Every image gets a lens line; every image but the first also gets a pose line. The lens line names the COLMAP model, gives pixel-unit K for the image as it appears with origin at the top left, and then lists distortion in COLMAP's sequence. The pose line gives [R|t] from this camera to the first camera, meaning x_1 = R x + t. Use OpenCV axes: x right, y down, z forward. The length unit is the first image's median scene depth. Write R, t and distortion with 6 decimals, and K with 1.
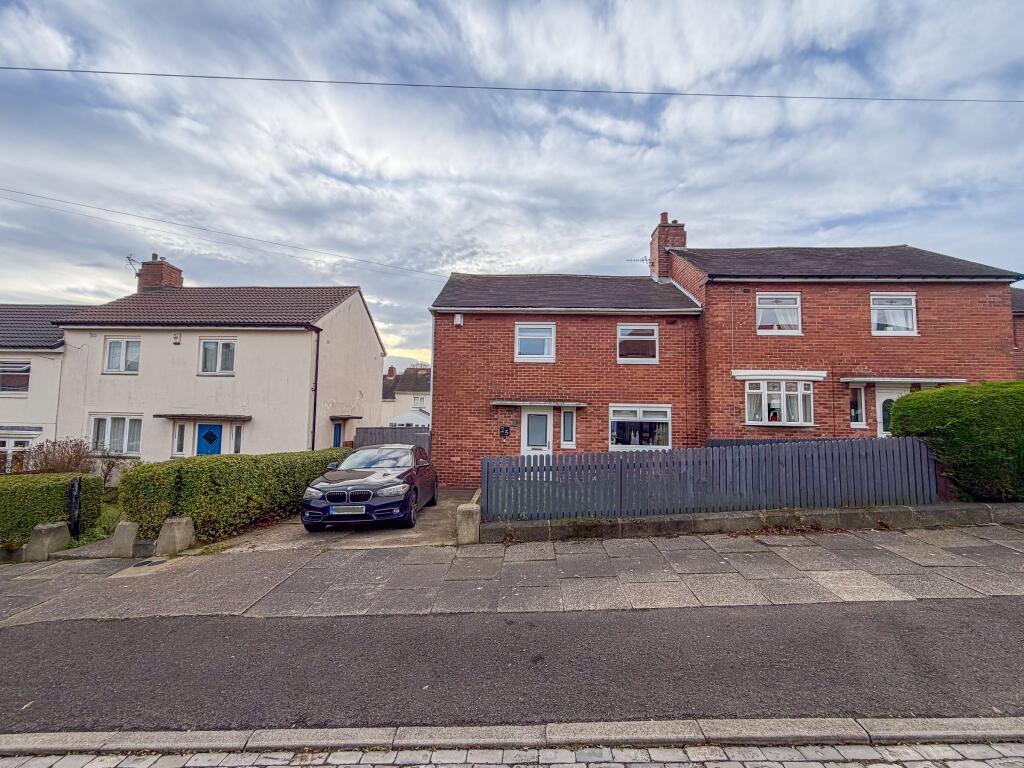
lens RADIAL K [[416.9, 0, 510.7], [0, 416.9, 376.2], [0, 0, 1]] dist [0.000276, -0.000015]
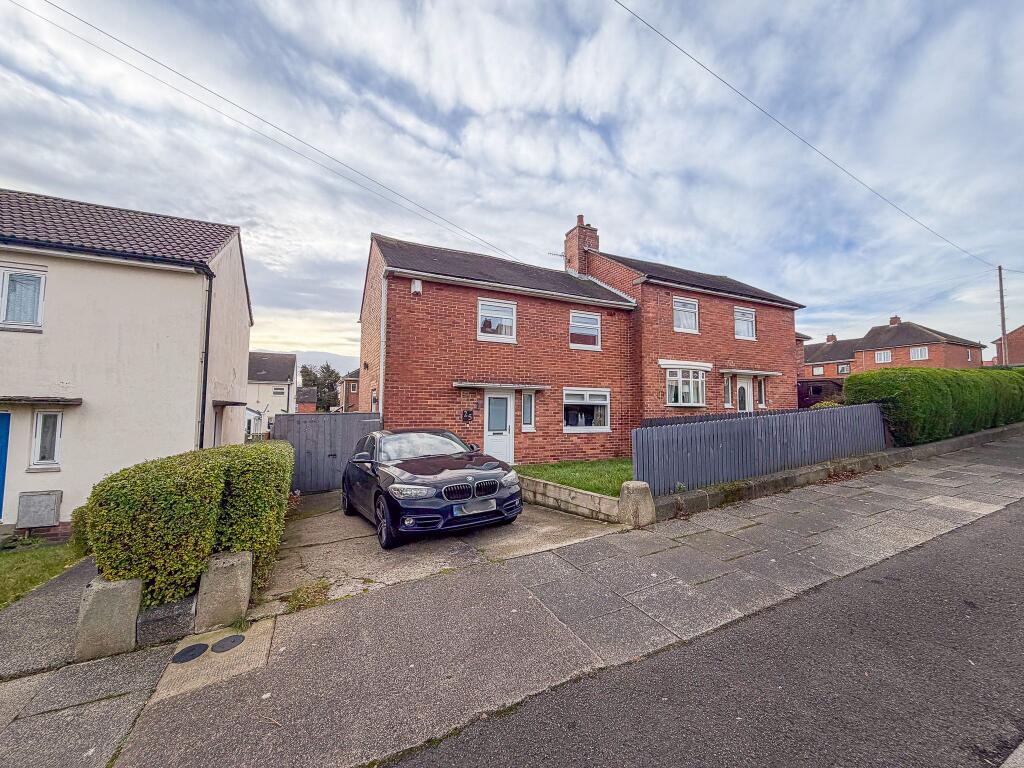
lens RADIAL K [[408.5, 0, 513.1], [0, 408.5, 378.0], [0, 0, 1]] dist [-0.000572, 0.000299]
pose [[0.882811, 0.026299, 0.468992, -0.349841], [-0.032372, 0.999464, 0.004892, 0.043062], [-0.468611, -0.019501, 0.883189, 0.168726]]
